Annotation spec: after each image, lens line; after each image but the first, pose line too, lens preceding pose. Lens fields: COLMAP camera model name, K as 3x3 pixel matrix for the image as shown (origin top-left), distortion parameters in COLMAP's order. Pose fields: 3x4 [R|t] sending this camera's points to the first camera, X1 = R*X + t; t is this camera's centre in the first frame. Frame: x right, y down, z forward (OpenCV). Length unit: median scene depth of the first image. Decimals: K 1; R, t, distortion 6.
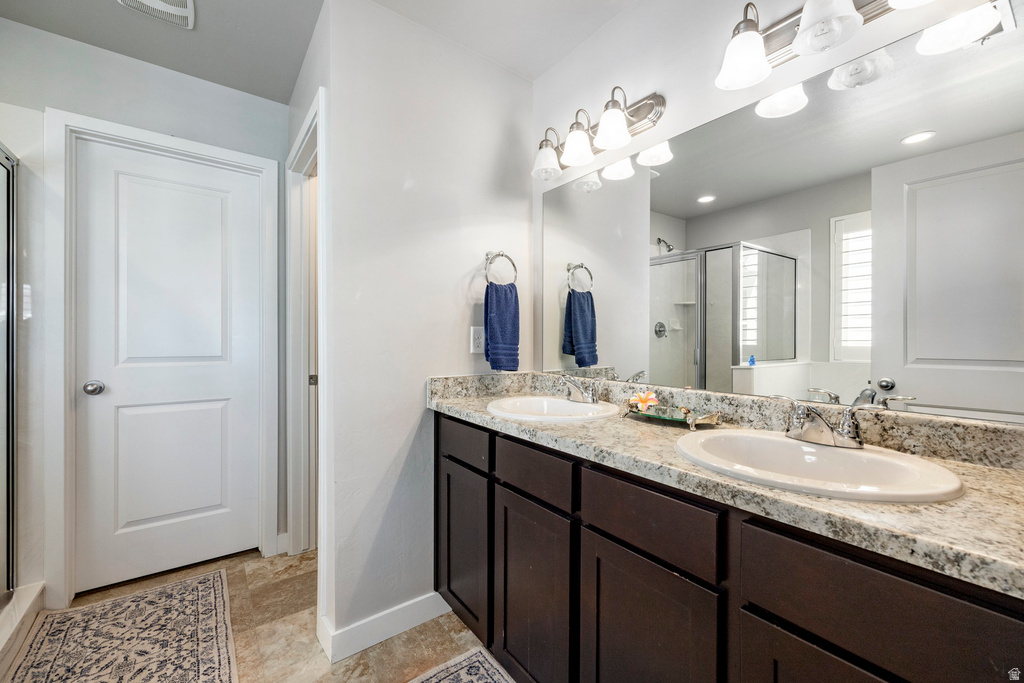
lens RADIAL K [[393.7, 0, 511.3], [0, 393.7, 338.1], [0, 0, 1]] dist [-0.003747, 0.000502]
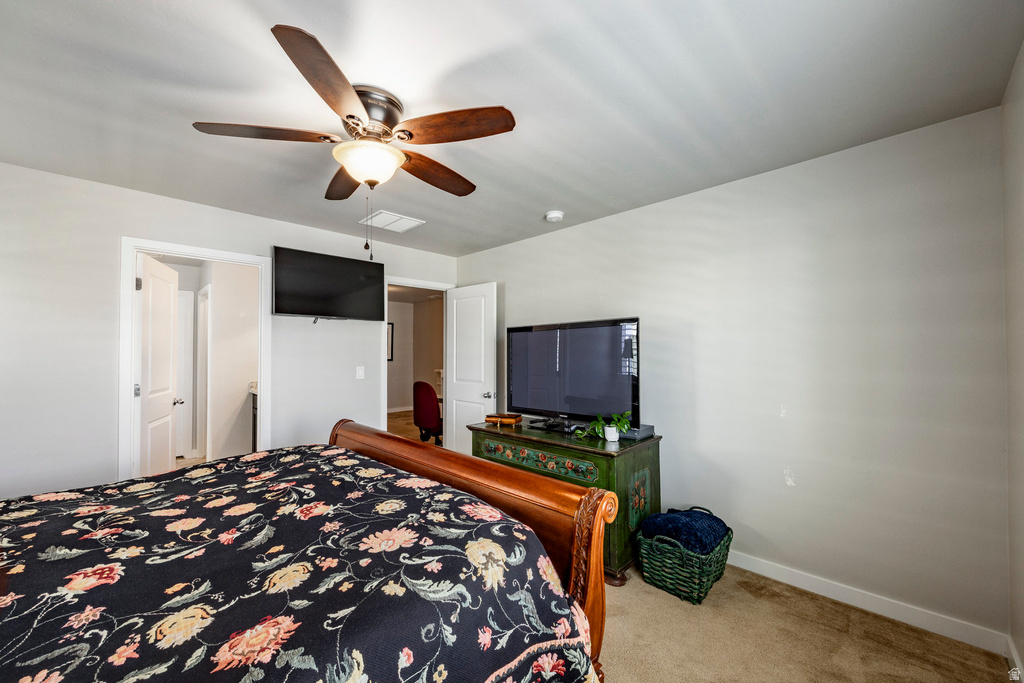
lens RADIAL K [[393.7, 0, 512.7], [0, 393.7, 347.1], [0, 0, 1]] dist [-0.003747, 0.000502]
pose [[0.991562, -0.001630, 0.129625, 1.314908], [0.004372, 0.999773, -0.020868, -0.081556], [-0.129562, 0.021258, 0.991343, -2.084897]]
